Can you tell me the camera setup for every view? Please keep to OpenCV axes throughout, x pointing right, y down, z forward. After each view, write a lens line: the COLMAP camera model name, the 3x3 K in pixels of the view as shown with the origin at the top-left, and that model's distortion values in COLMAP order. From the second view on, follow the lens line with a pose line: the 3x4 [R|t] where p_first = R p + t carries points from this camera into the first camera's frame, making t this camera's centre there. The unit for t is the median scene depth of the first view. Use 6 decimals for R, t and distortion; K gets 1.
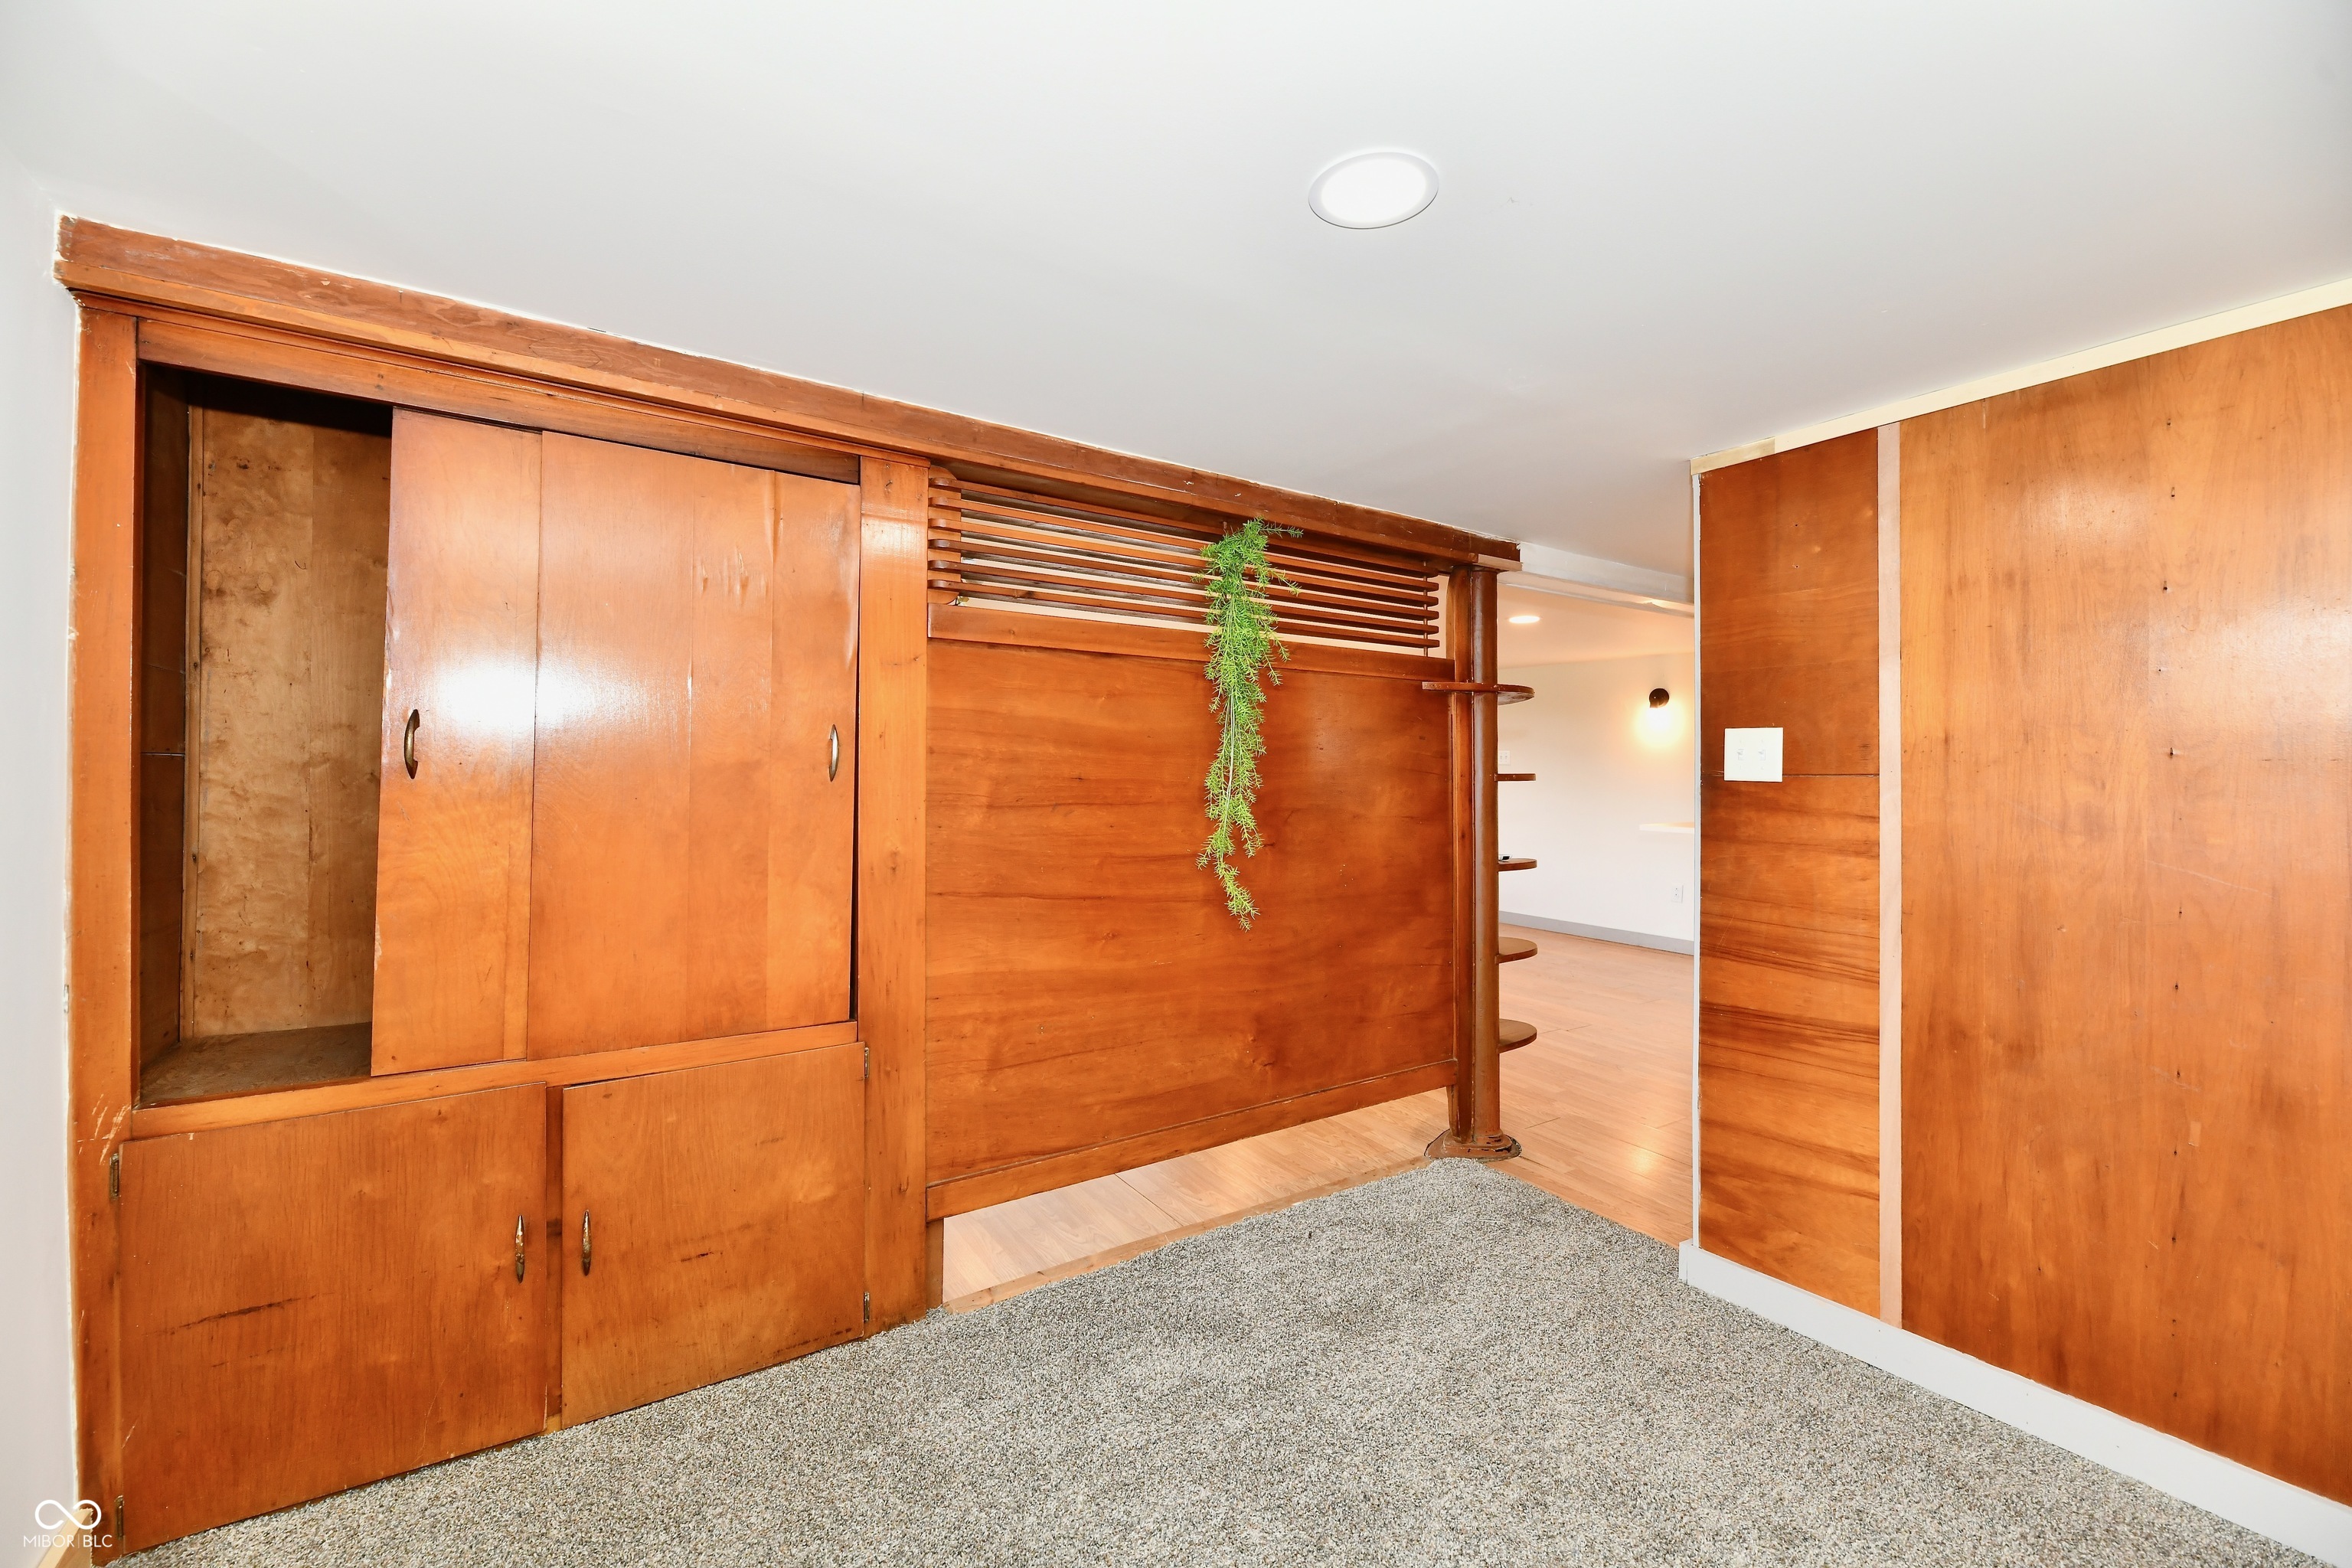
lens RADIAL K [[962.7, 0, 1168.1], [0, 962.7, 764.2], [0, 0, 1]] dist [-0.001301, -0.004162]
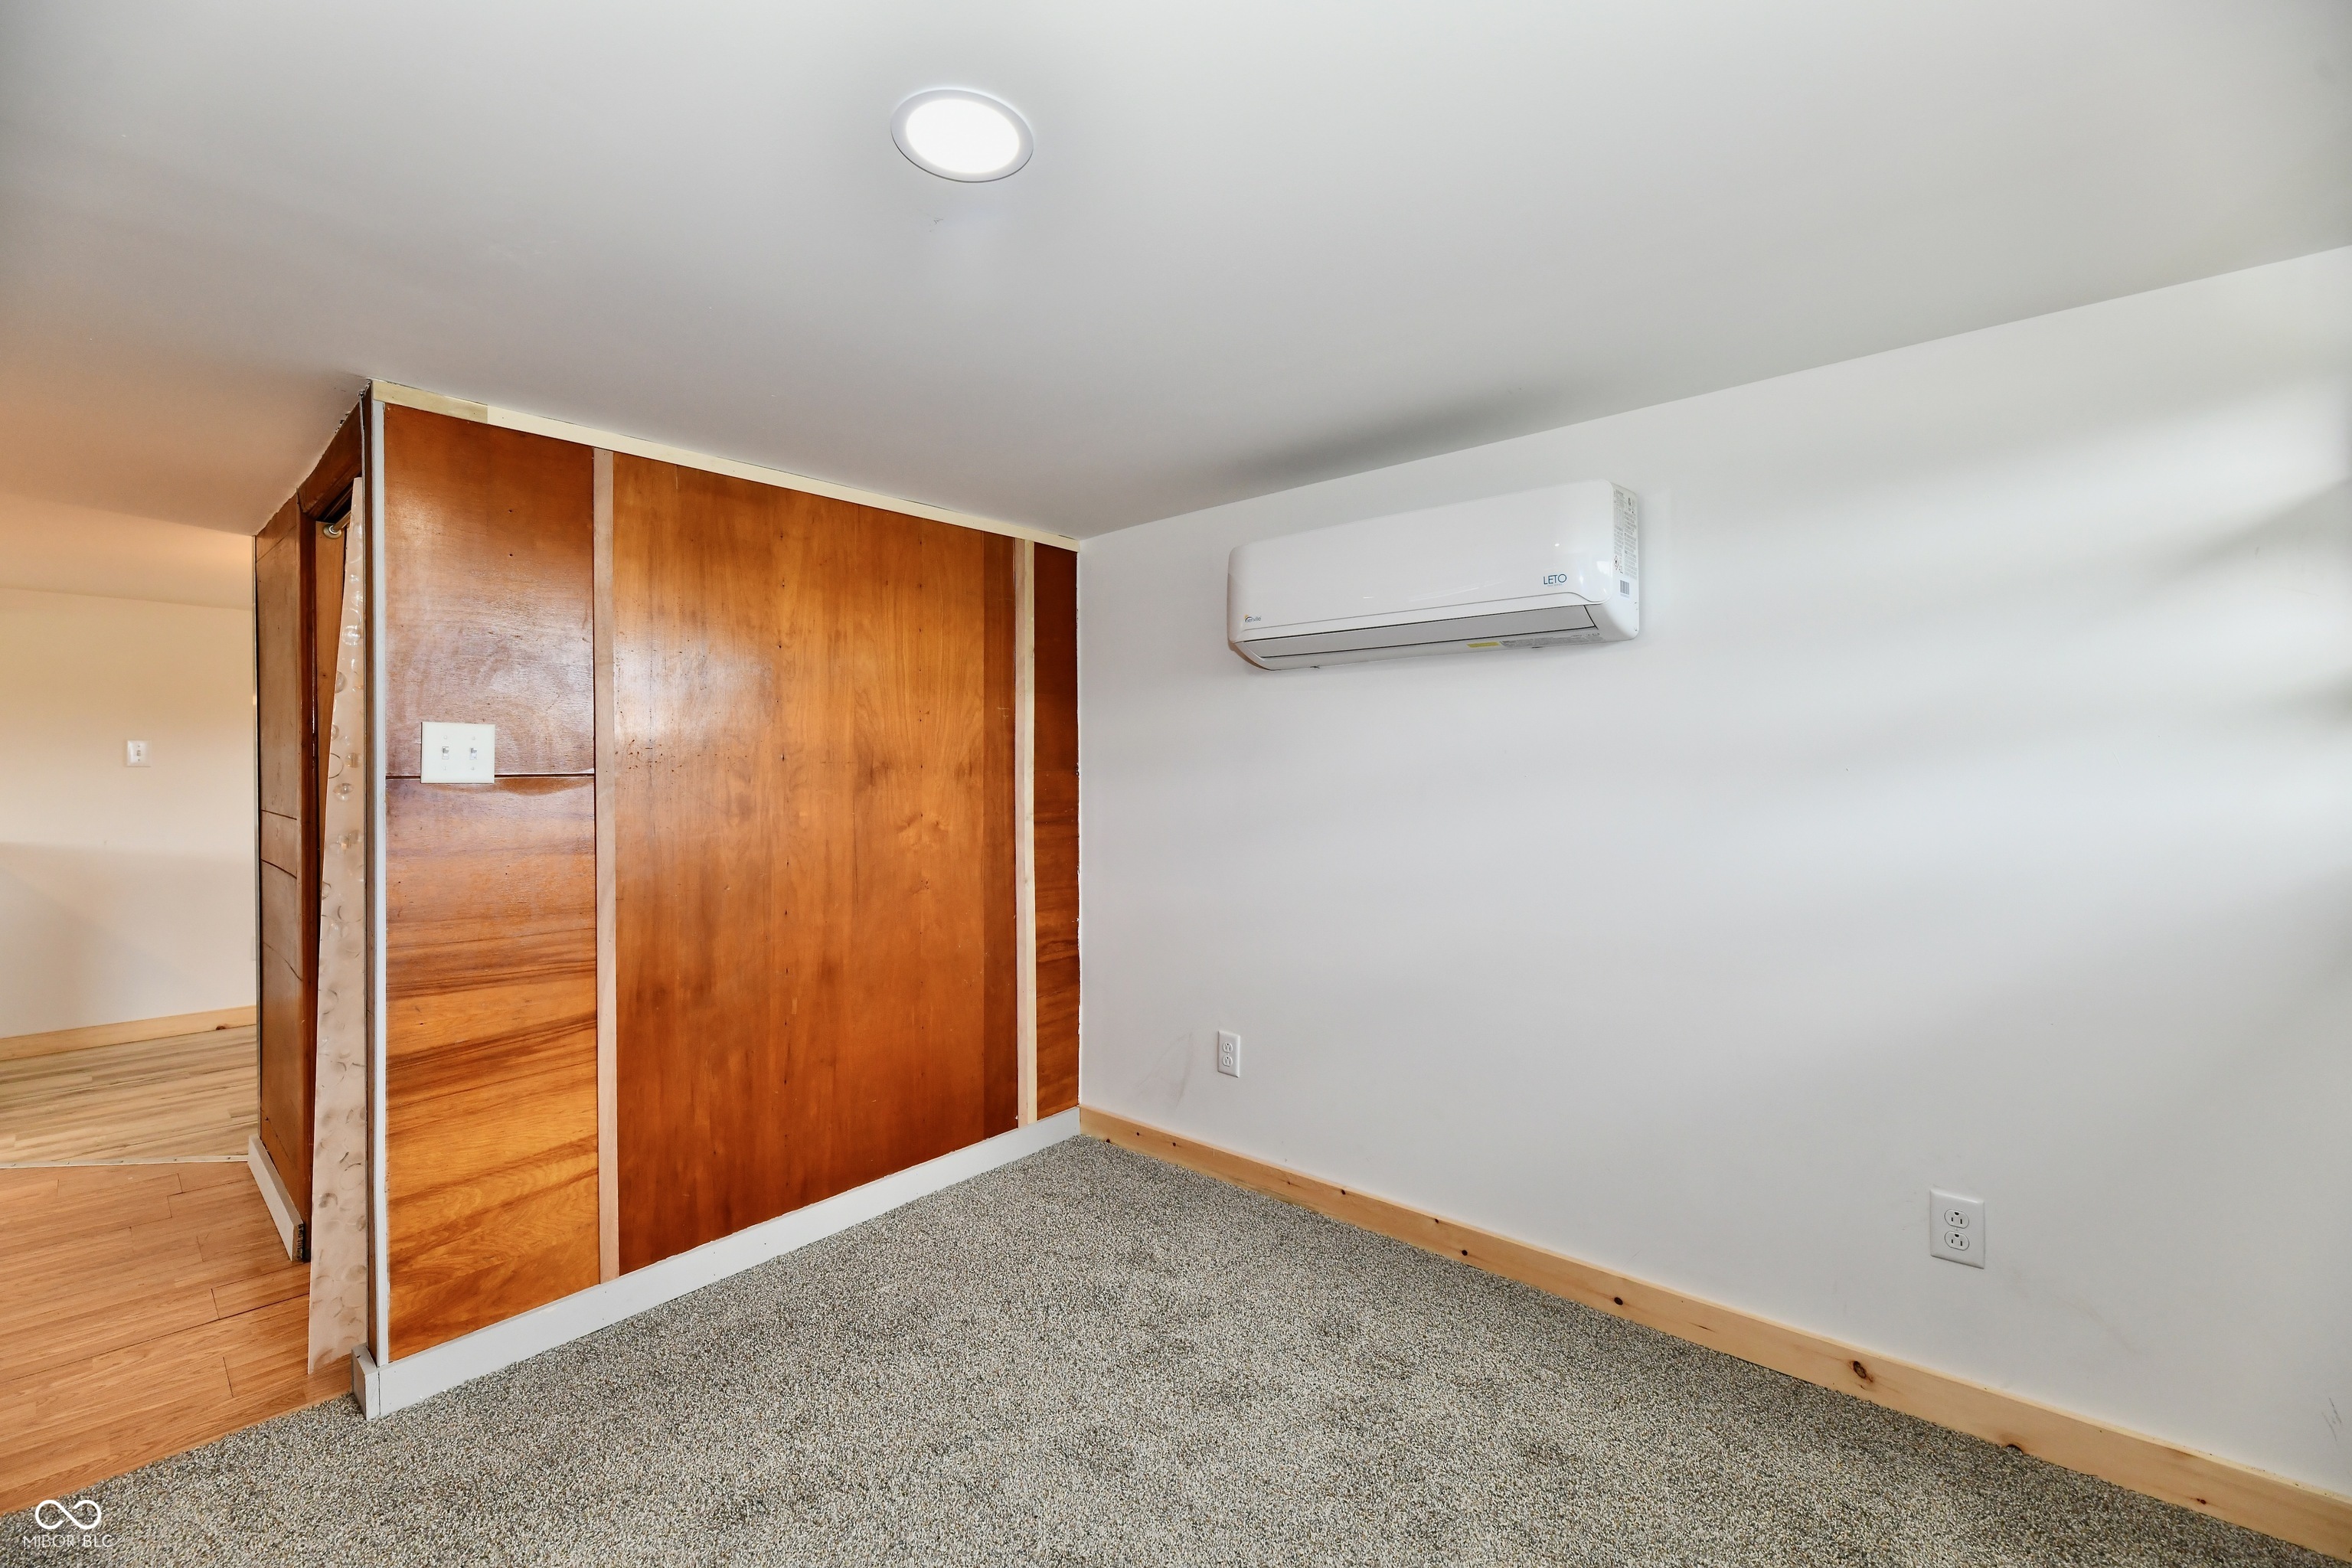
lens RADIAL K [[962.7, 0, 1168.1], [0, 962.7, 764.2], [0, 0, 1]] dist [-0.001301, -0.004162]
pose [[-0.274287, 0.002593, 0.961644, -0.508508], [-0.001384, 0.999994, -0.003091, 0.002381], [-0.961647, -0.002178, -0.274281, 0.751850]]
